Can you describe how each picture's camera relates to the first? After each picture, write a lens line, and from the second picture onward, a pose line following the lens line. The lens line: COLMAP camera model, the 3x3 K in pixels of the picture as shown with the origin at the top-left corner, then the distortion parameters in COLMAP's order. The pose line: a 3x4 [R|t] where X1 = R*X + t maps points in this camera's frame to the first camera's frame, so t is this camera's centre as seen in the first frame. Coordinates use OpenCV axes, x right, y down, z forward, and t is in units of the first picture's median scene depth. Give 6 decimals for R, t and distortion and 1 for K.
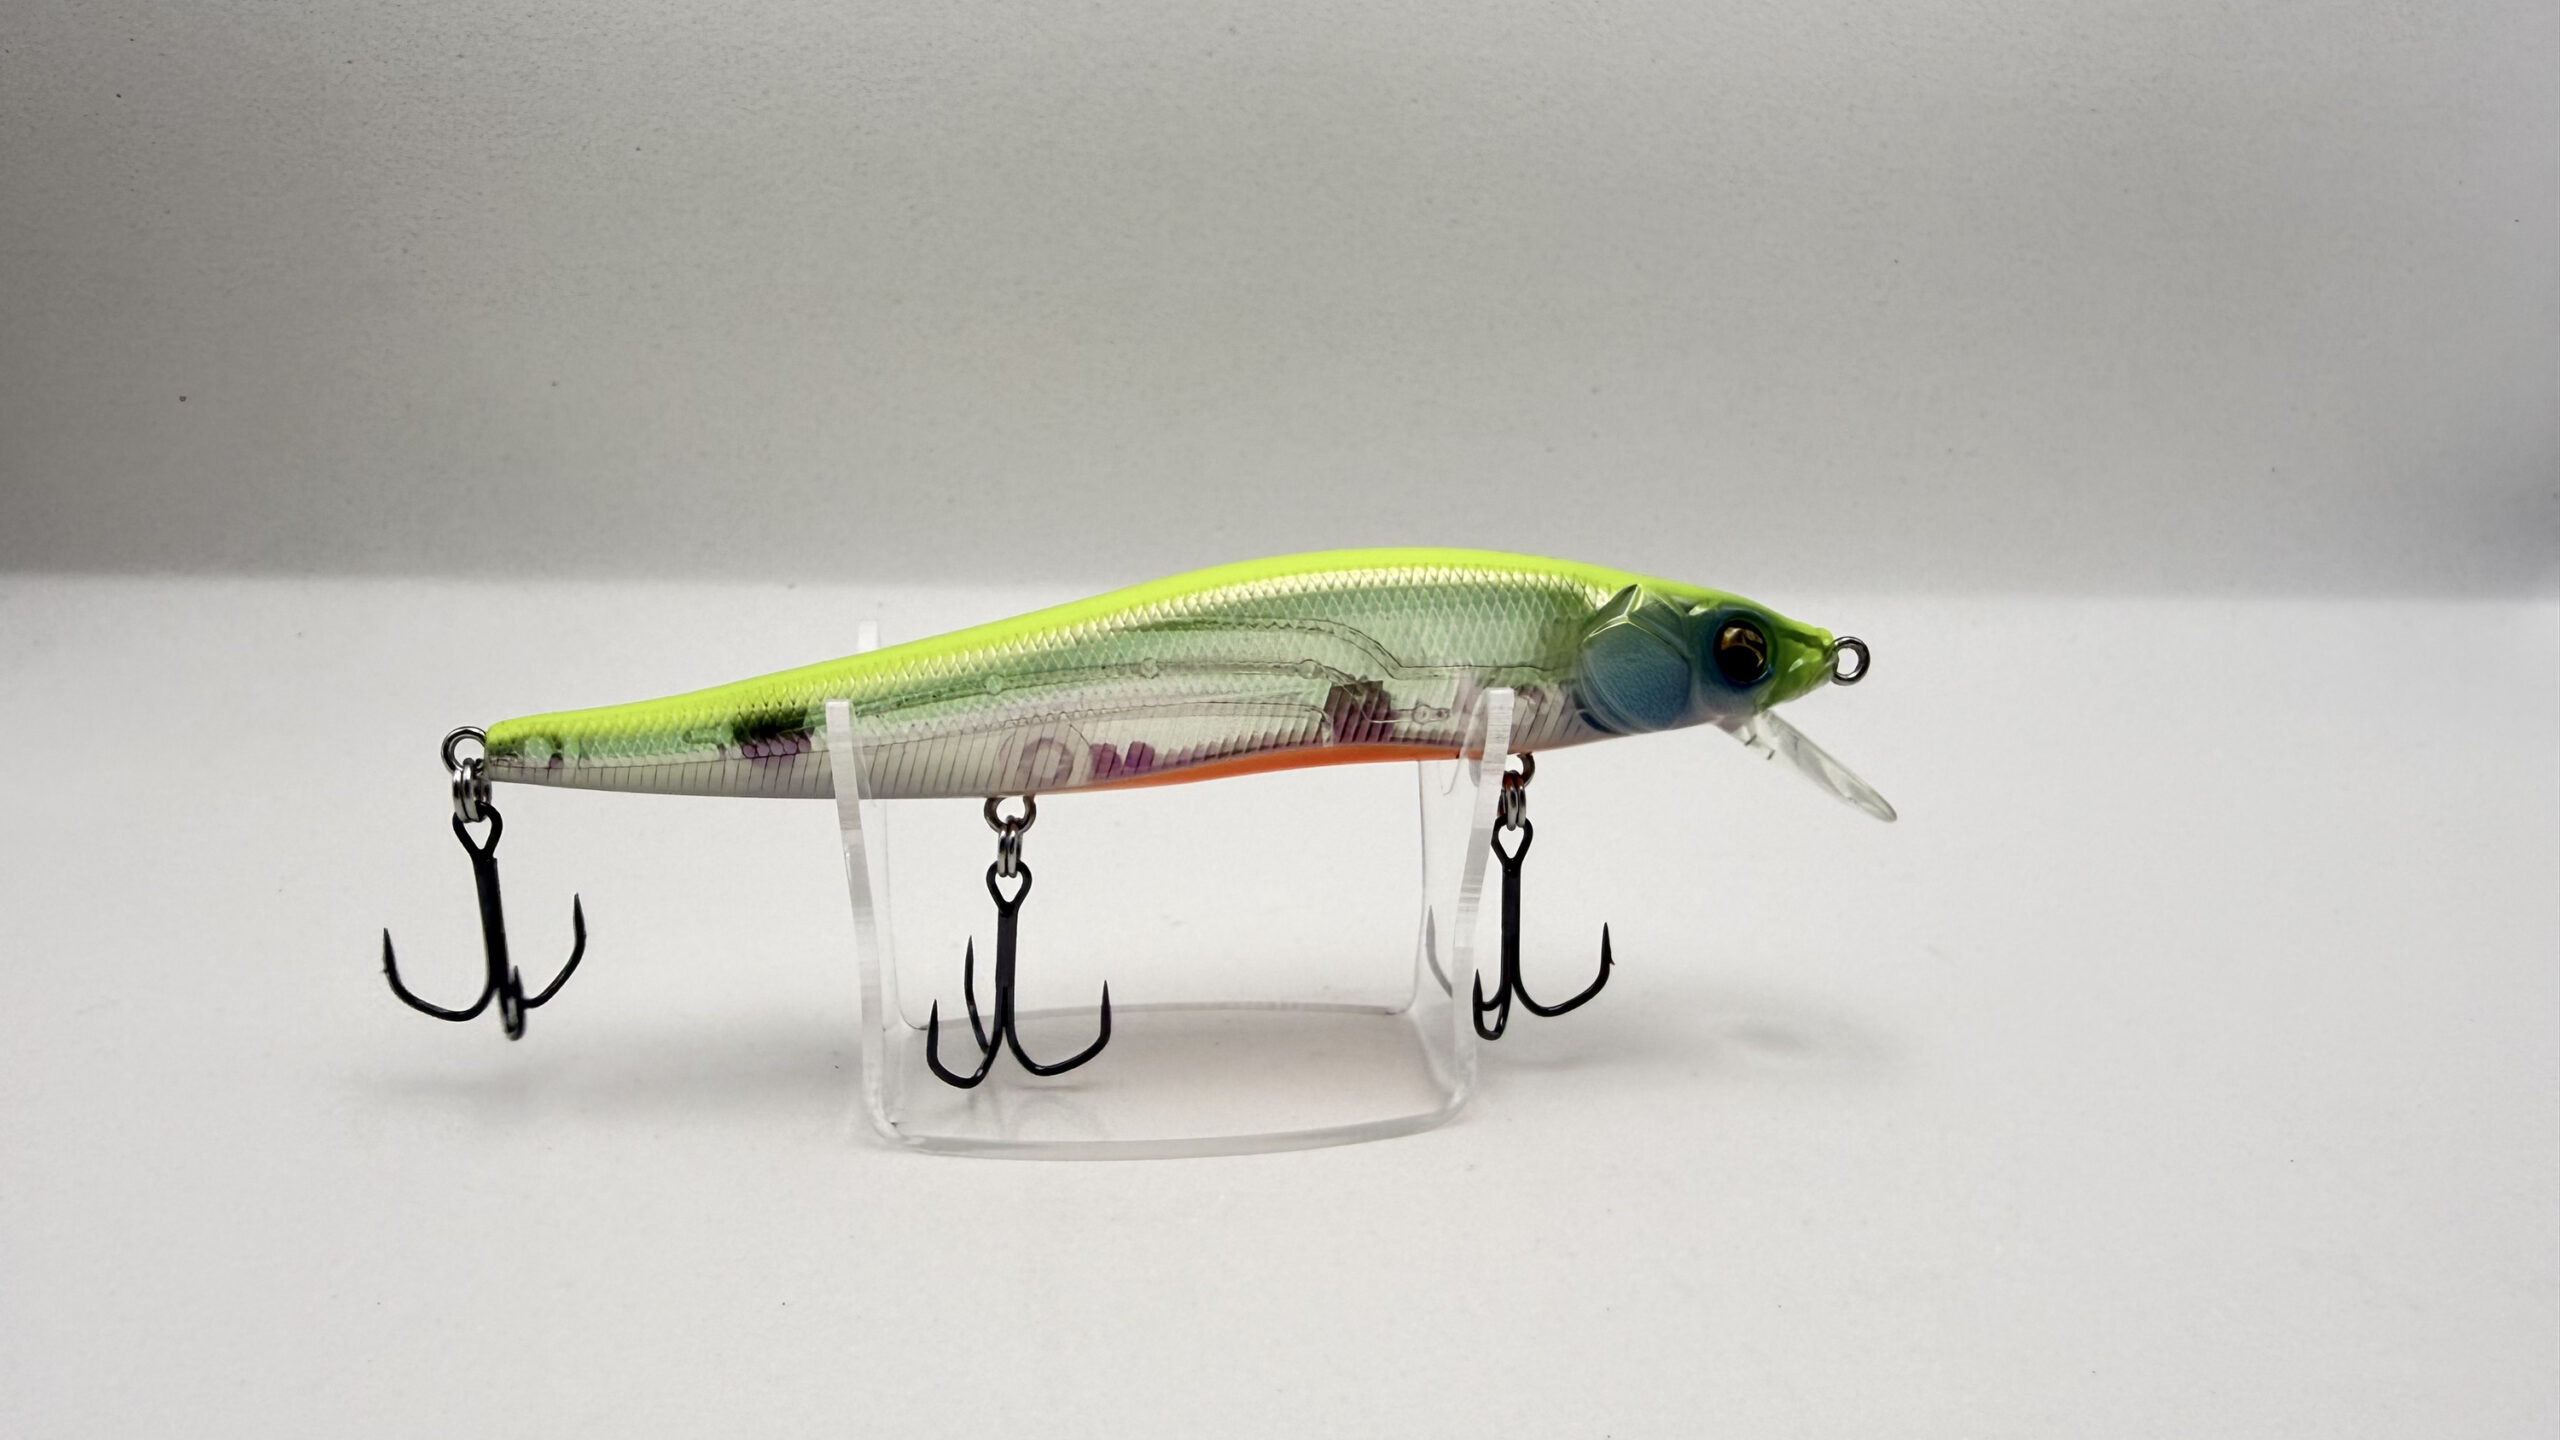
lens RADIAL K [[1810.2, 0, 1295.4], [0, 1810.2, 729.2], [0, 0, 1]] dist [-0.001012, -0.000213]
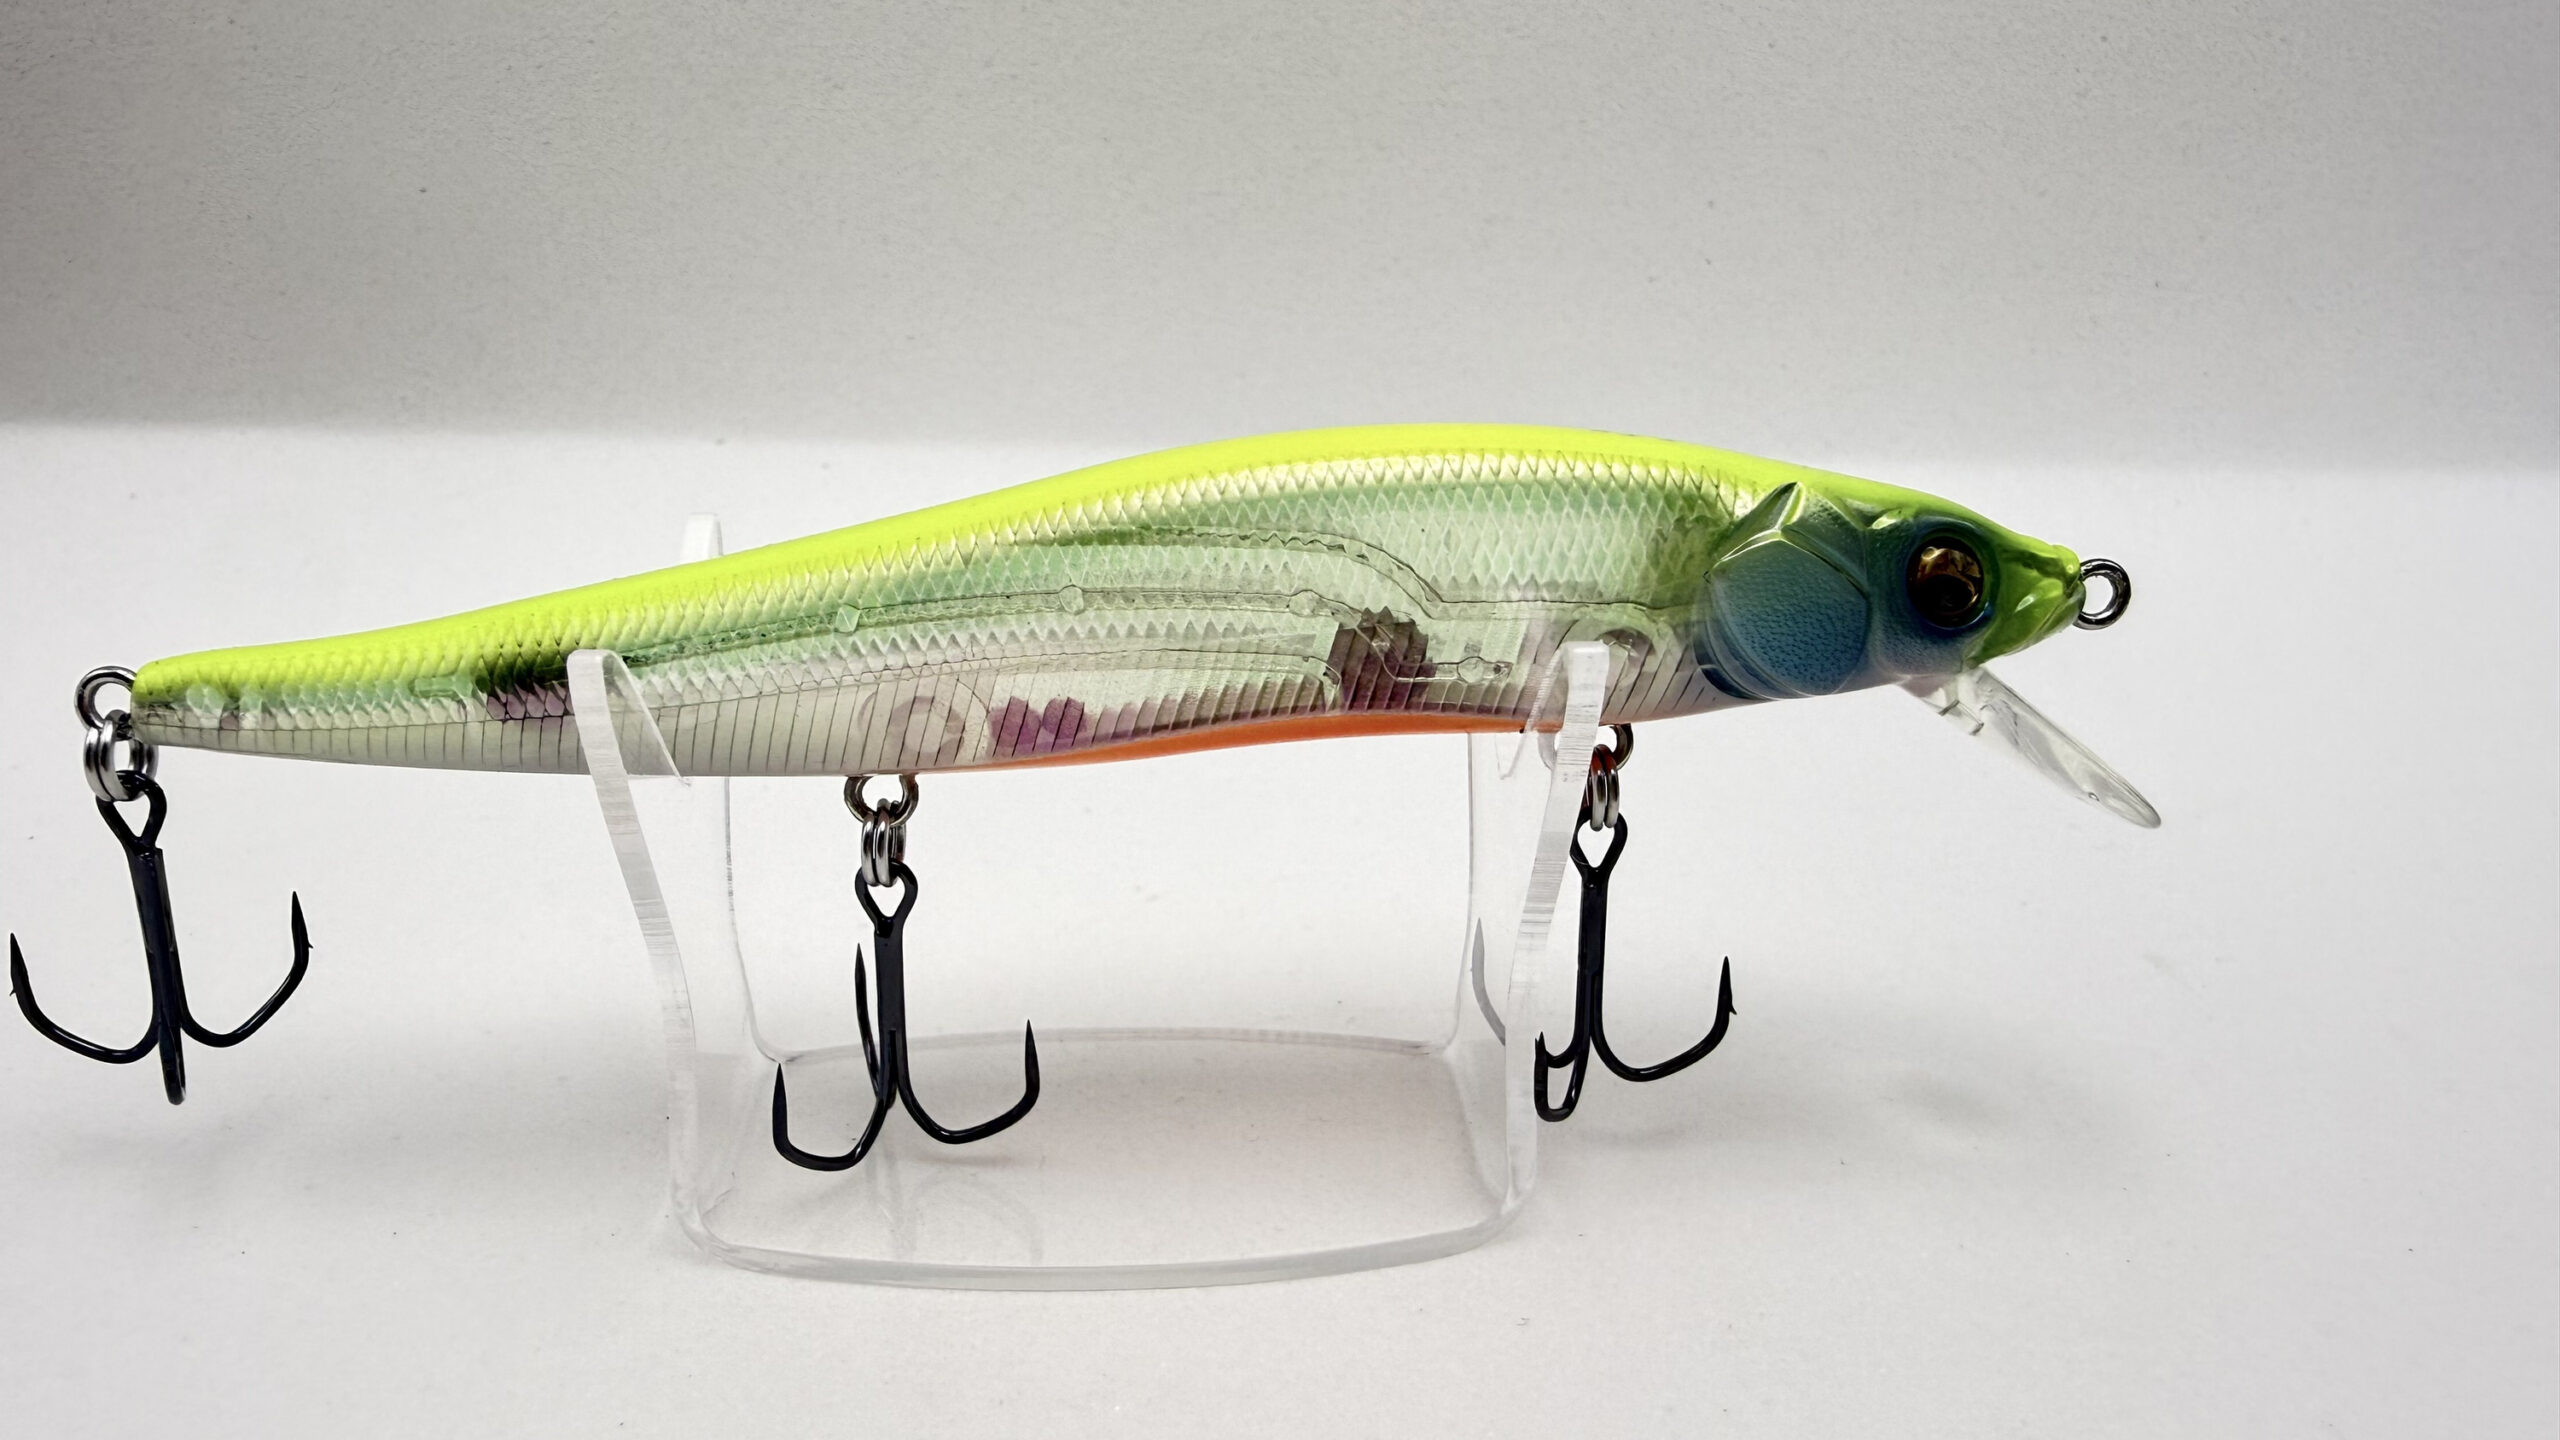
lens RADIAL K [[1810.2, 0, 1263.0], [0, 1810.2, 706.3], [0, 0, 1]] dist [-0.001012, -0.000213]
pose [[0.998265, 0.020166, -0.055319, 0.028793], [-0.015768, 0.996765, 0.078808, -0.045765], [0.056729, -0.077799, 0.995354, 0.303868]]
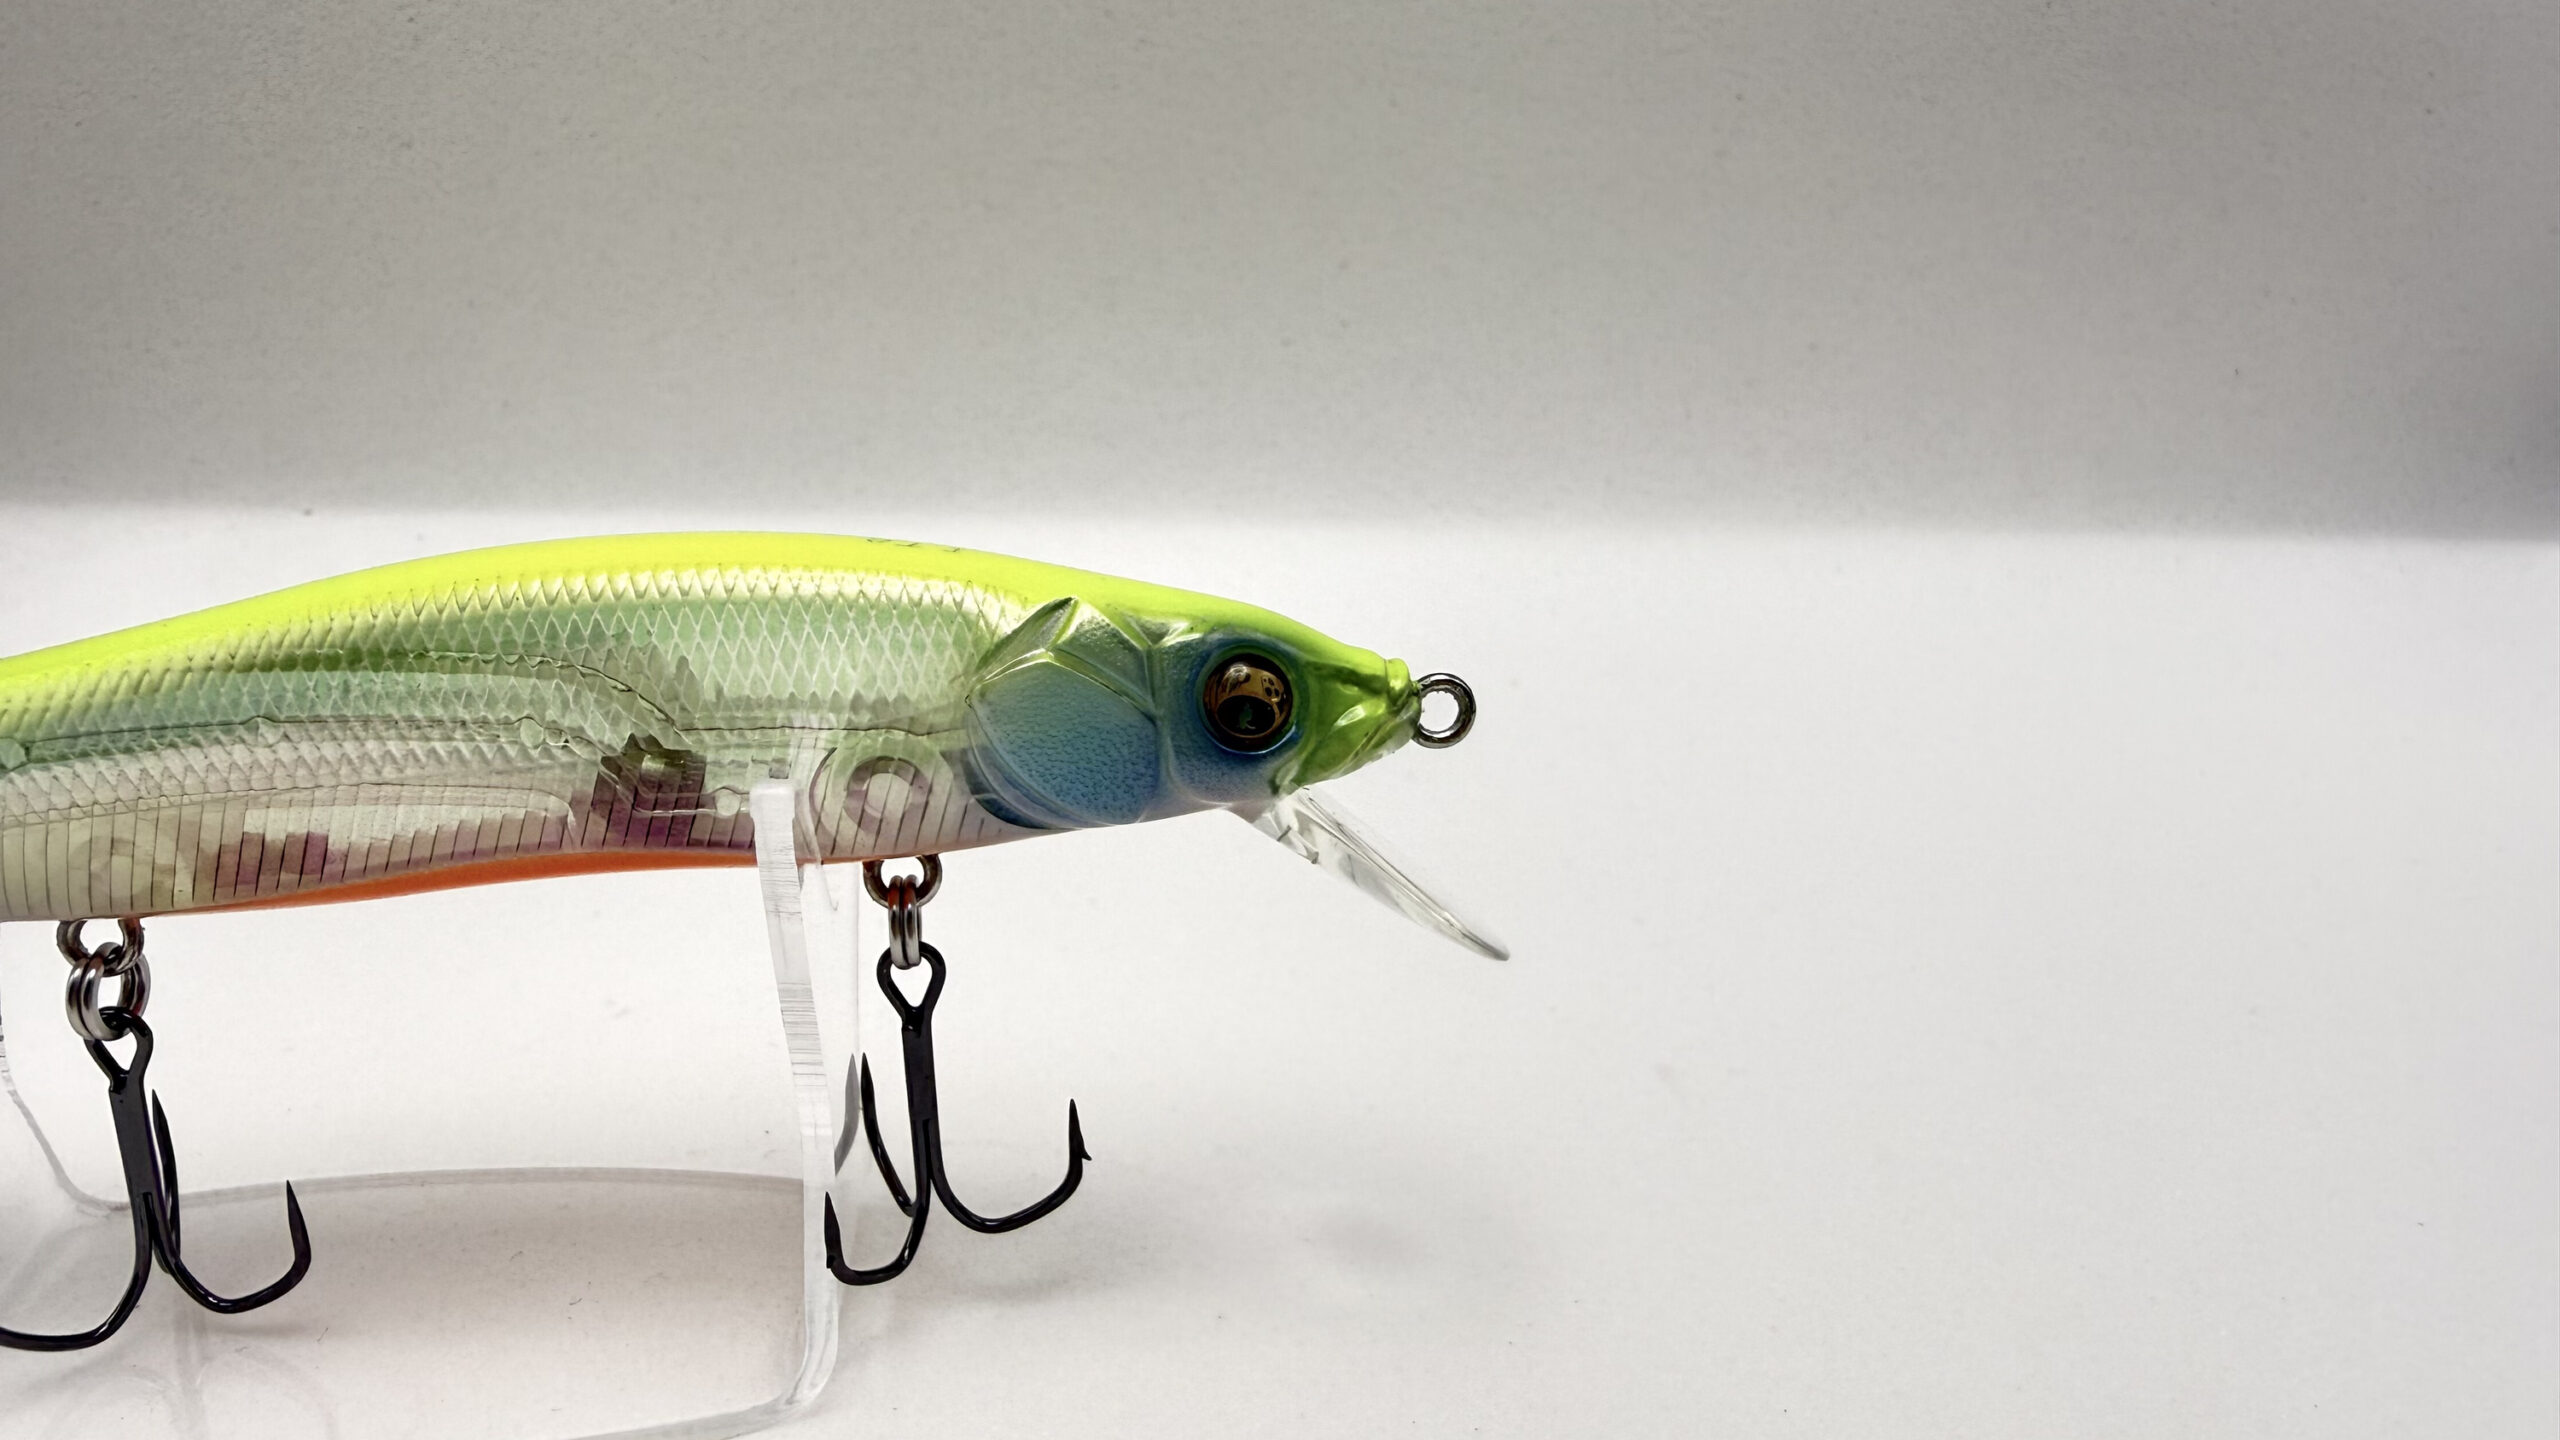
lens RADIAL K [[1810.2, 0, 1262.1], [0, 1810.2, 710.0], [0, 0, 1]] dist [-0.001012, -0.000213]
pose [[0.999451, 0.013366, -0.030325, 0.269089], [-0.011427, 0.997934, 0.063228, -0.079790], [0.031108, -0.062847, 0.997538, 0.369904]]
